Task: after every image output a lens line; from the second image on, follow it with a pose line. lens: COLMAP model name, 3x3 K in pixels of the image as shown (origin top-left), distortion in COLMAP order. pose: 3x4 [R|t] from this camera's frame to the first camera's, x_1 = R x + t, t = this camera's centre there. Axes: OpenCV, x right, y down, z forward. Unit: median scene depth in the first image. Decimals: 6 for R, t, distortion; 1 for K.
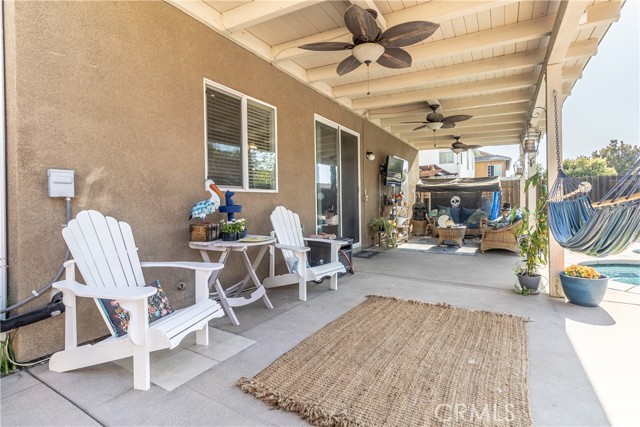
lens RADIAL K [[300.9, 0, 320.0], [0, 300.9, 213.5], [0, 0, 1]] dist [0.001955, 0.000619]
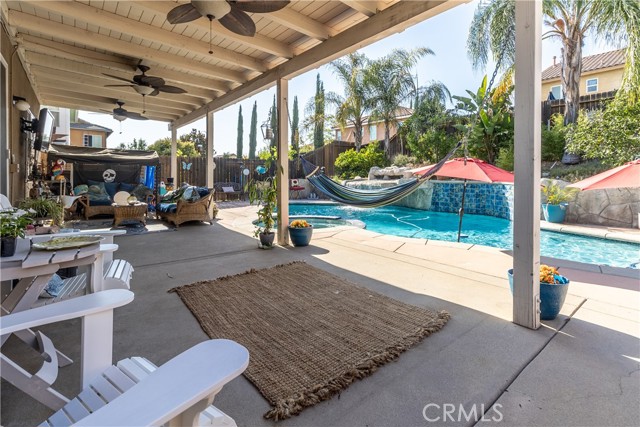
lens RADIAL K [[312.9, 0, 321.9], [0, 312.9, 187.1], [0, 0, 1]] dist [0.000309, -0.000083]
pose [[0.343636, -0.019618, 0.938898, -0.246770], [0.024846, 0.999622, 0.011793, -0.002969], [-0.938774, 0.019275, 0.343993, 0.161105]]
